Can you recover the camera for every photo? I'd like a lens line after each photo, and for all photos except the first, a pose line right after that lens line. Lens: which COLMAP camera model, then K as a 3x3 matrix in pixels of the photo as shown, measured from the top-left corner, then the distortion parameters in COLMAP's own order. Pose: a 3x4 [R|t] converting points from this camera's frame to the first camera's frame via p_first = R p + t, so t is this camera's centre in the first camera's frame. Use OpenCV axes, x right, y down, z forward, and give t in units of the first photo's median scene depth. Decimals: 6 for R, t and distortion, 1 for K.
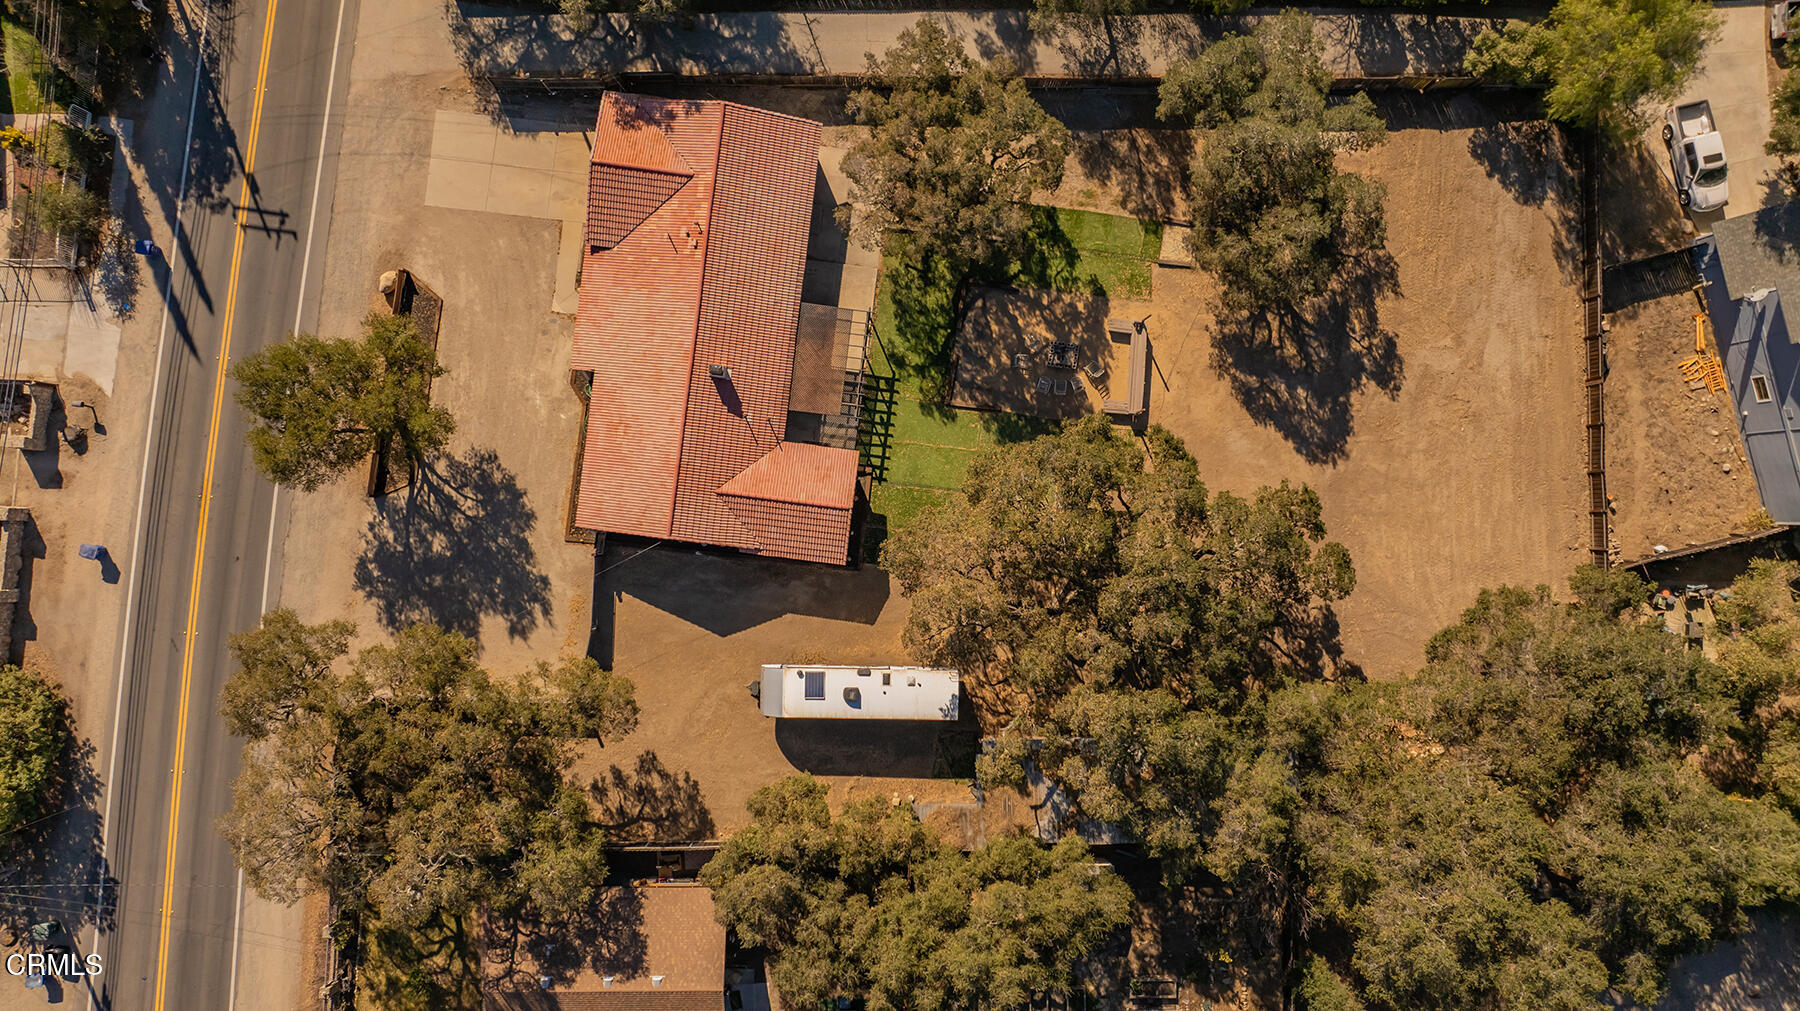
lens RADIAL K [[1259.6, 0, 897.7], [0, 1259.6, 503.1], [0, 0, 1]] dist [-0.016614, -0.004538]
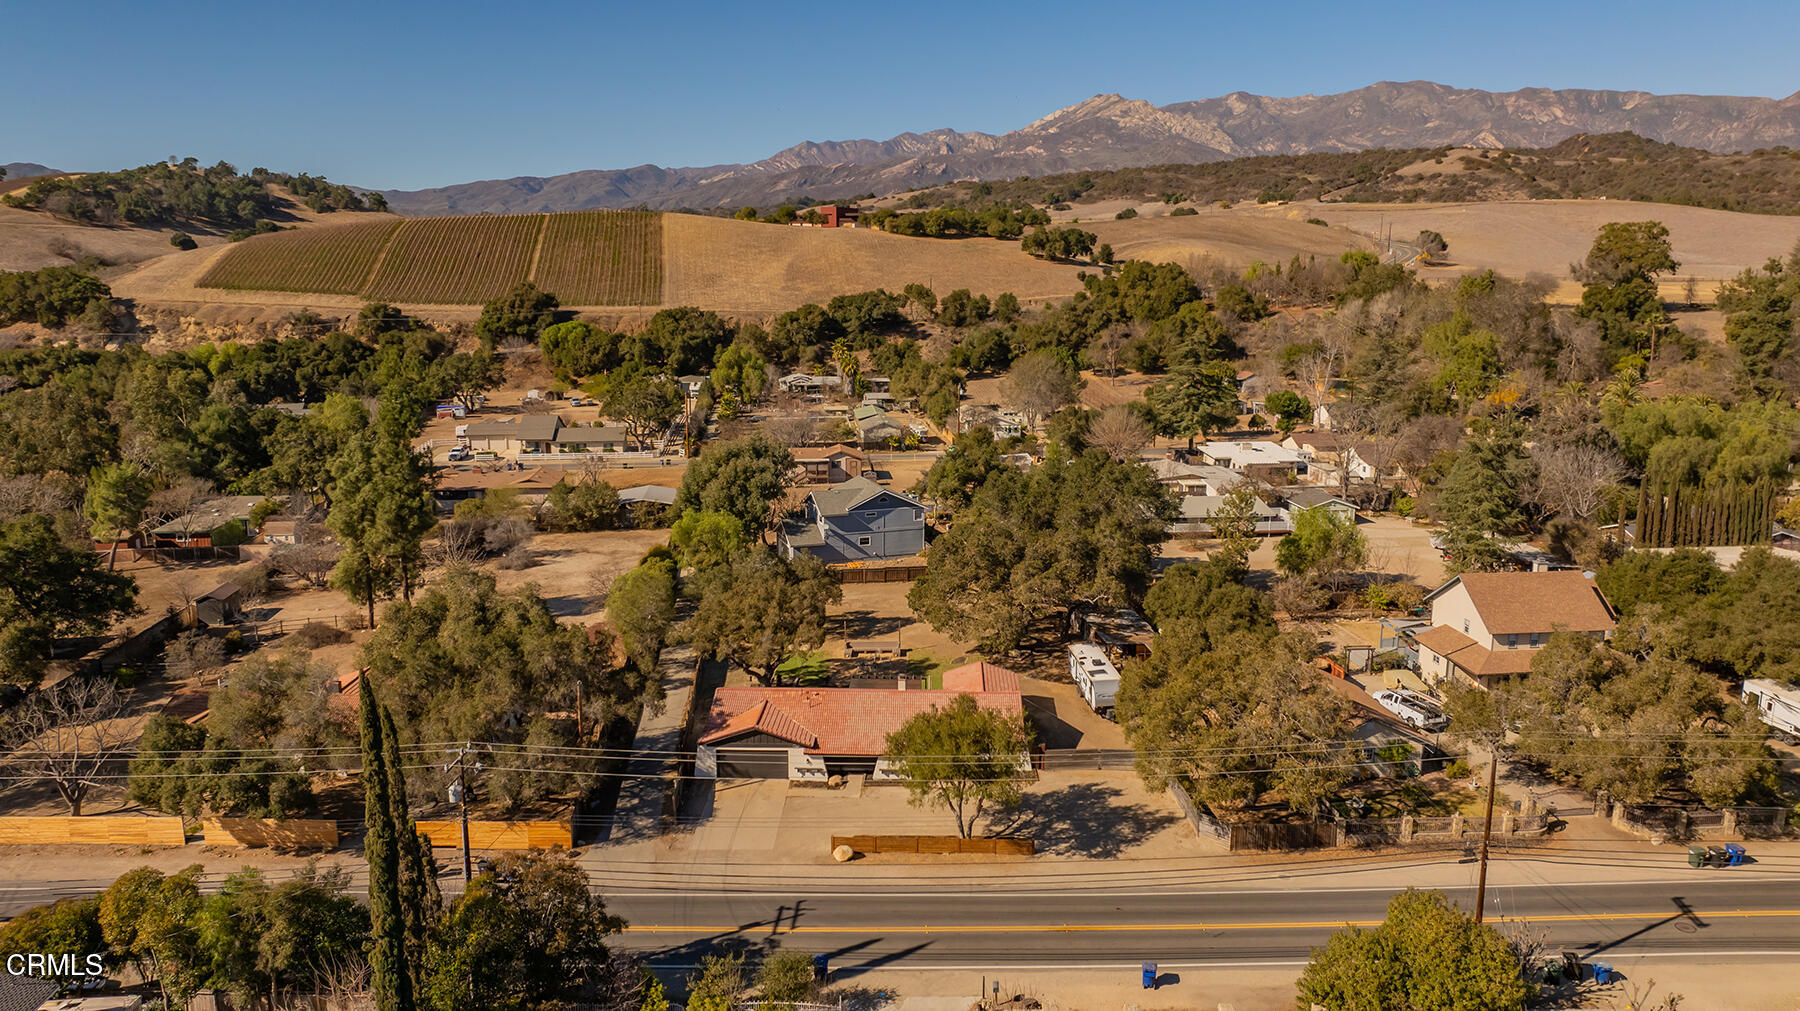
lens RADIAL K [[1259.6, 0, 897.7], [0, 1259.6, 503.1], [0, 0, 1]] dist [-0.016614, -0.004538]
pose [[-0.087608, -0.209564, 0.973862, -1.433027], [0.996088, -0.007082, 0.088083, -0.222445], [-0.011562, 0.977769, 0.209365, 0.452674]]
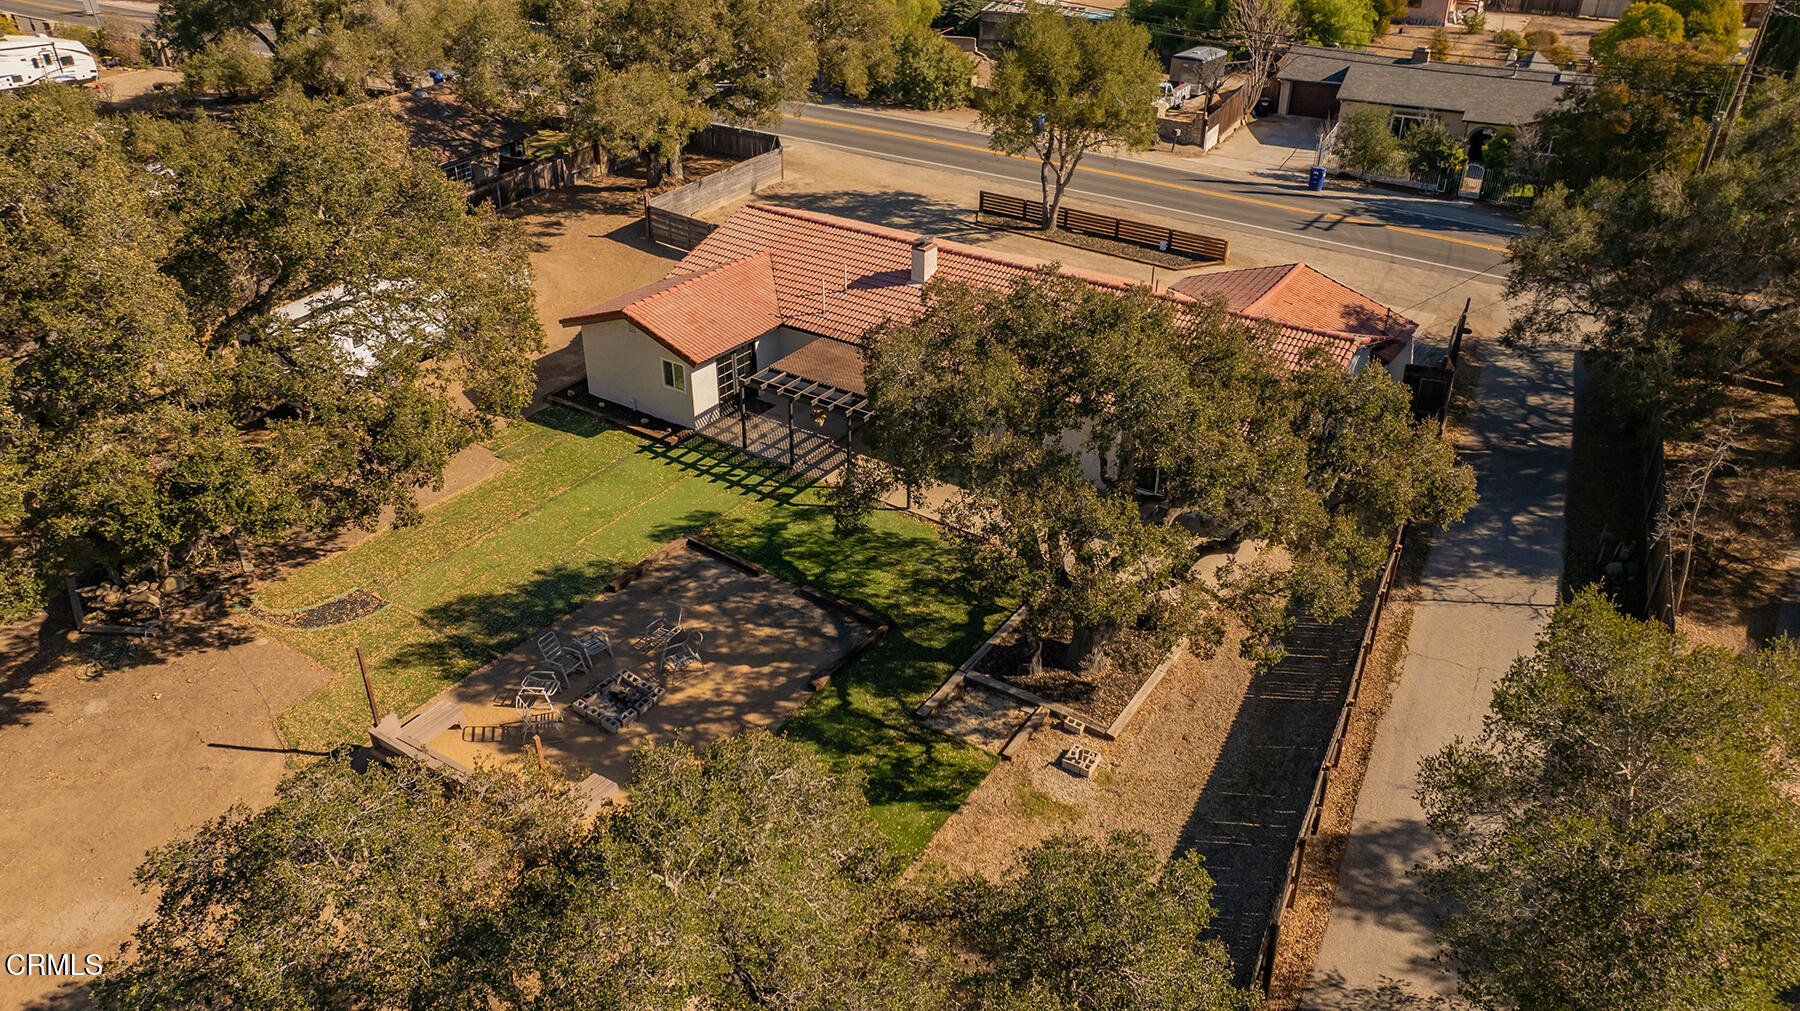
lens RADIAL K [[1259.6, 0, 897.7], [0, 1259.6, 503.1], [0, 0, 1]] dist [-0.016614, -0.004538]
pose [[-0.459873, 0.428094, -0.777980, 0.387626], [-0.887980, -0.224376, 0.401430, -0.353866], [-0.002711, 0.875438, 0.483324, 0.746892]]
